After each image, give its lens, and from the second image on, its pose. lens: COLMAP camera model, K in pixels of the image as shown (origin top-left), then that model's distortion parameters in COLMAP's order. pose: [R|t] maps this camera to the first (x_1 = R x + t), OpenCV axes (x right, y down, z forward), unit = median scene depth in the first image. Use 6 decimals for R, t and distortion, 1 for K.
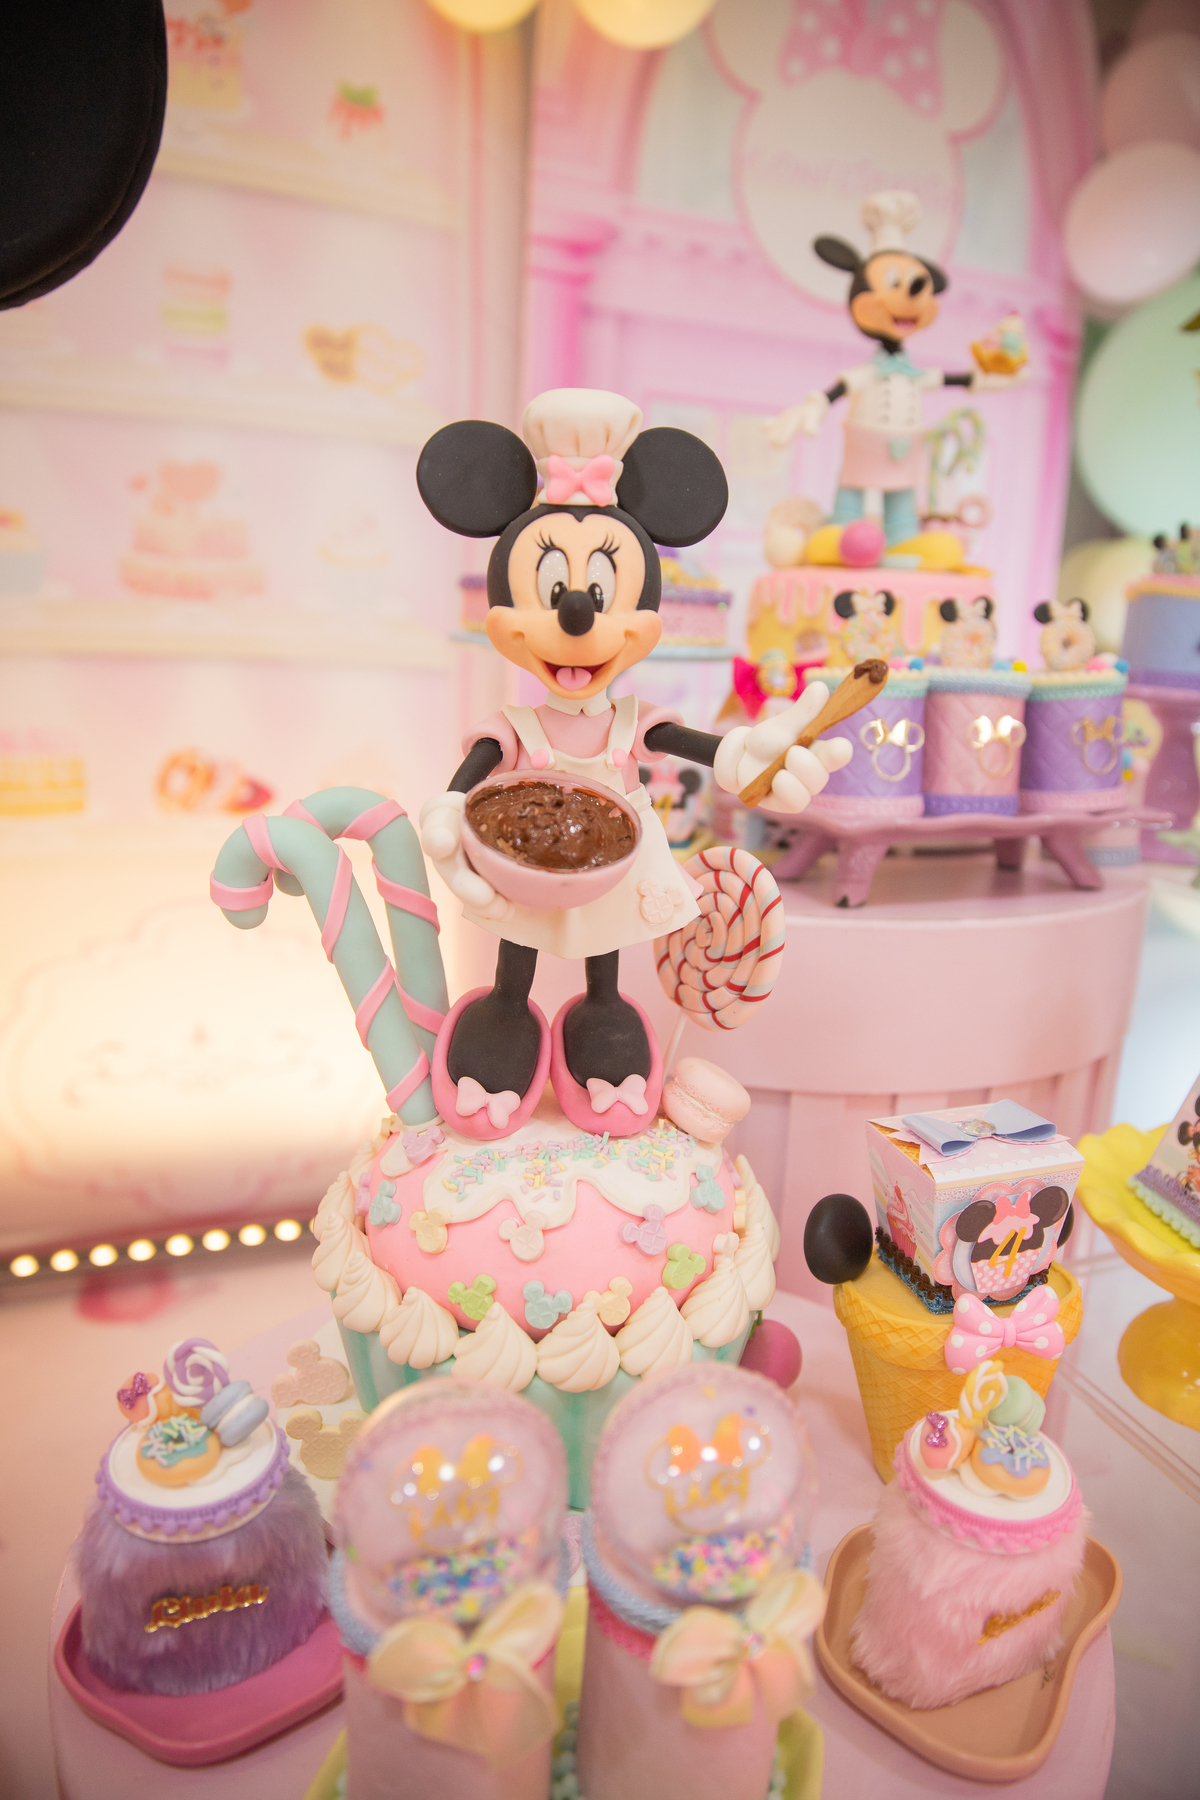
lens RADIAL K [[1229.1, 0, 600.0], [0, 1229.1, 900.0], [0, 0, 1]] dist [-0.110193, 0.083783]
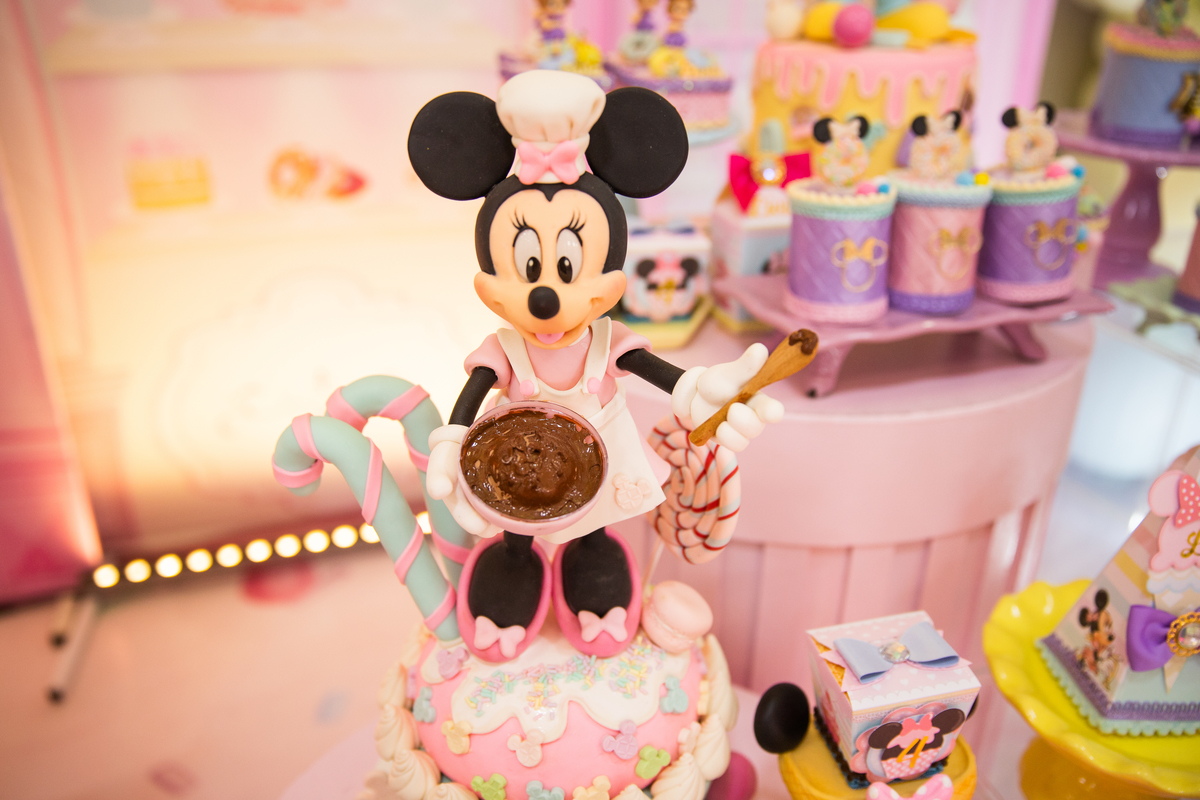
lens RADIAL K [[1002.4, 0, 600.0], [0, 1002.4, 400.0], [0, 0, 1]] dist [-0.050209, 0.092615]
pose [[0.997614, -0.001834, -0.069019, 0.084359], [0.017535, 0.973602, 0.227577, -0.306454], [0.066780, -0.228244, 0.971311, 0.051789]]
